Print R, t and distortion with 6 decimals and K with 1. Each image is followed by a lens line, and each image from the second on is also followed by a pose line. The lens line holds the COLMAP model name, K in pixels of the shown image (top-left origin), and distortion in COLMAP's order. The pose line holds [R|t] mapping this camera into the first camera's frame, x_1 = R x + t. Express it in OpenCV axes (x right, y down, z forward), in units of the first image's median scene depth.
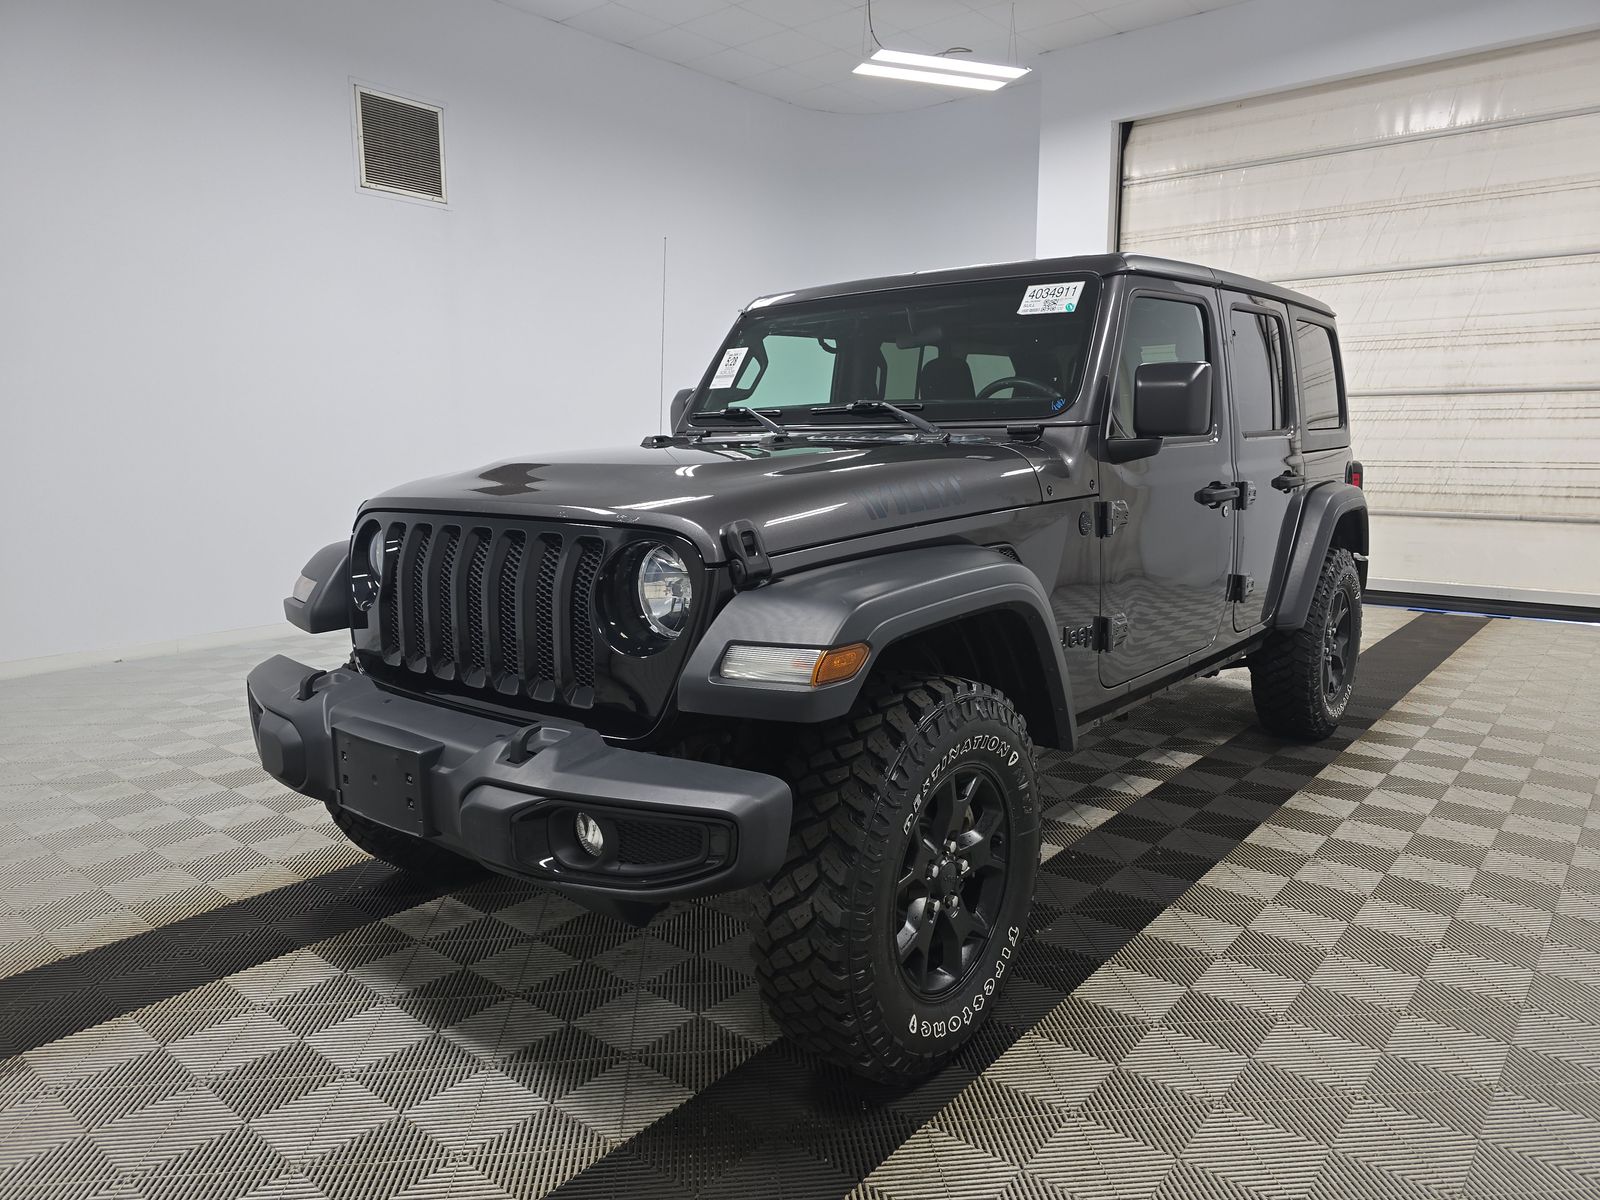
lens RADIAL K [[1066.1, 0, 805.2], [0, 1066.1, 596.0], [0, 0, 1]] dist [0.034566, -0.027941]
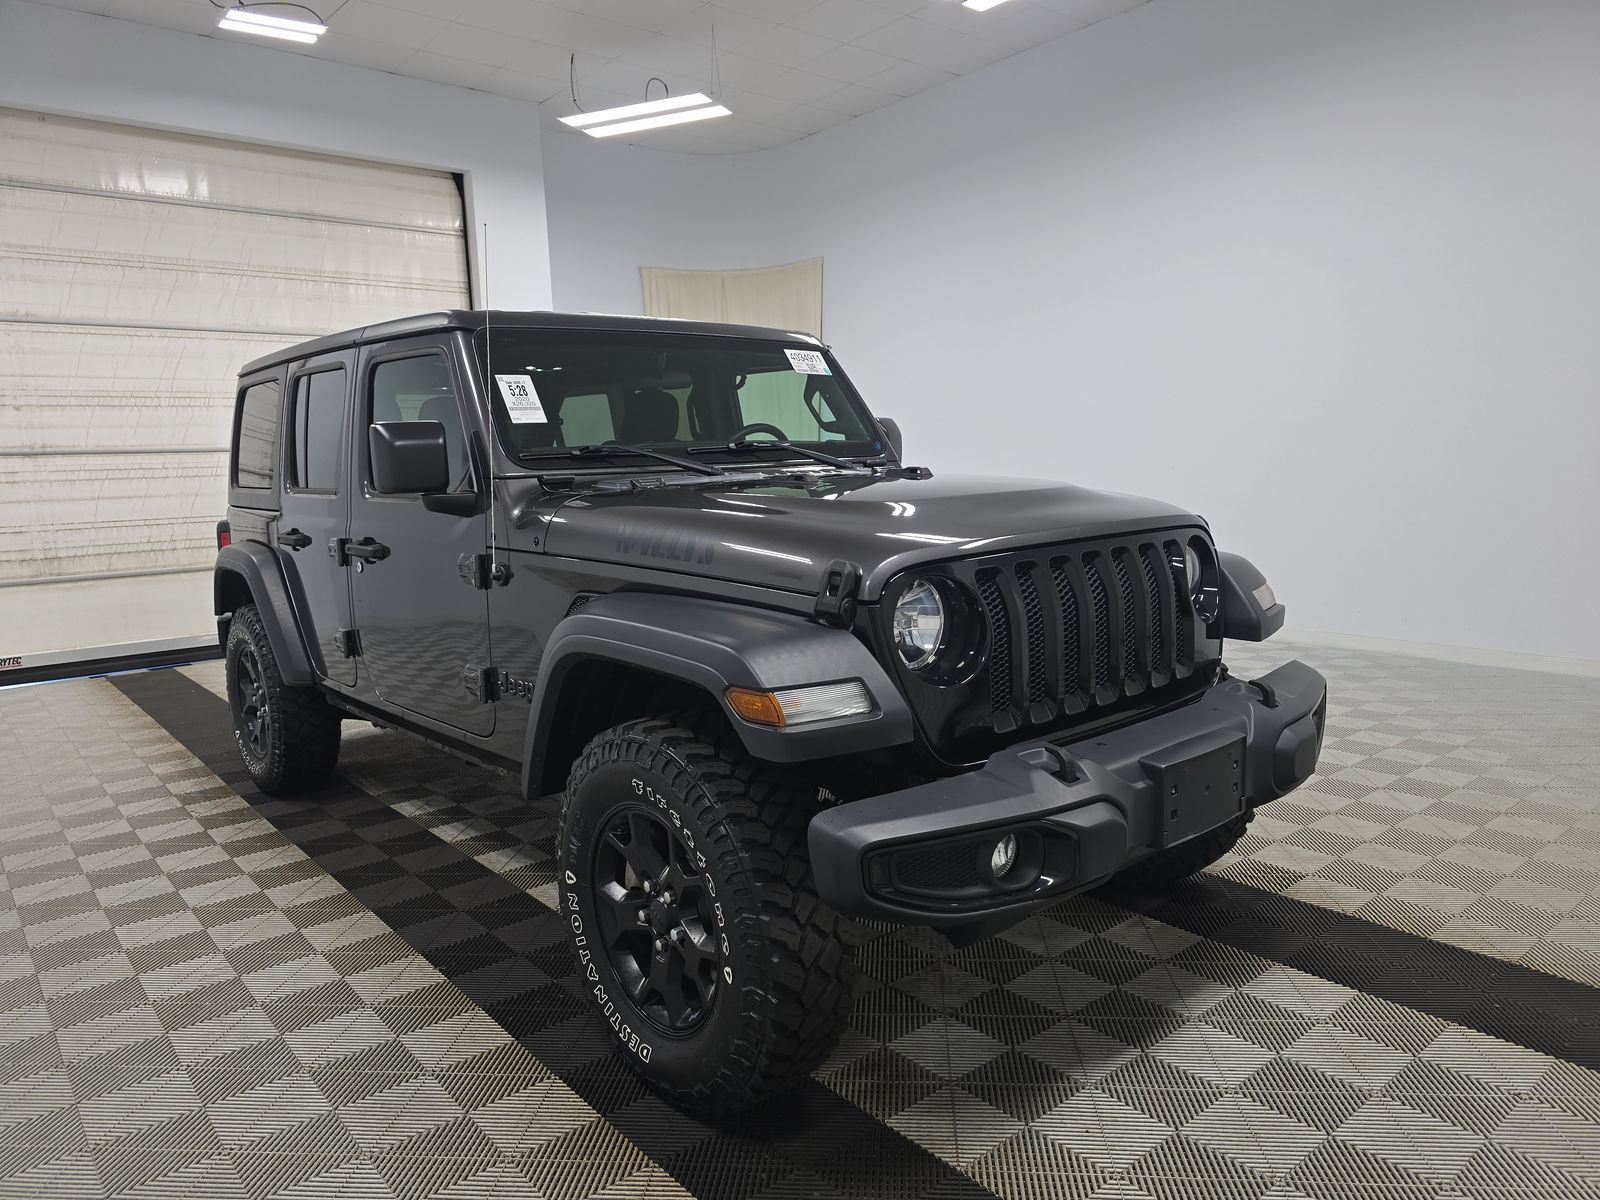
lens RADIAL K [[1066.1, 0, 805.2], [0, 1066.1, 596.0], [0, 0, 1]] dist [0.034566, -0.027941]
pose [[0.179944, -0.122447, 0.976026, -0.379781], [0.182076, 0.979223, 0.089280, -0.045223], [-0.966679, 0.161645, 0.198500, 0.296335]]
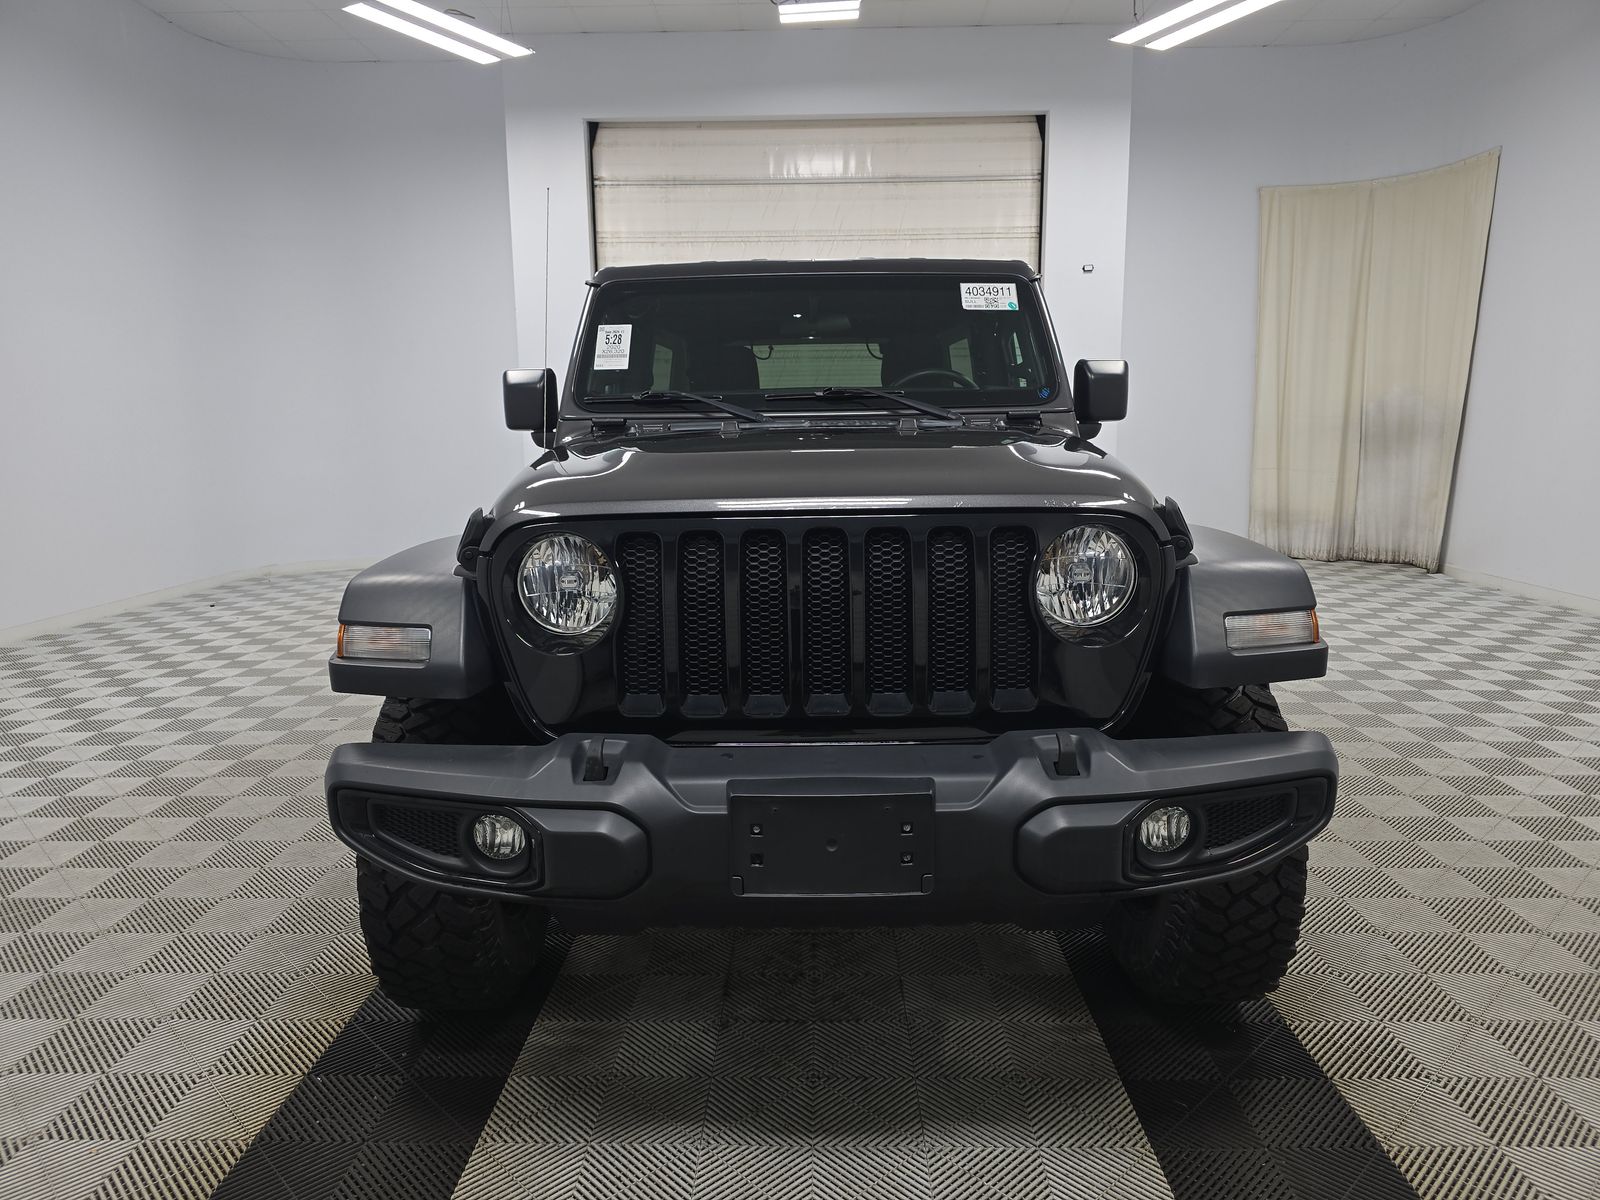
lens RADIAL K [[1066.1, 0, 805.2], [0, 1066.1, 596.0], [0, 0, 1]] dist [0.034566, -0.027941]
pose [[0.779571, -0.098890, 0.618458, -0.231197], [0.098576, 0.994522, 0.034765, -0.011133], [-0.618508, 0.033864, 0.785048, 0.099384]]
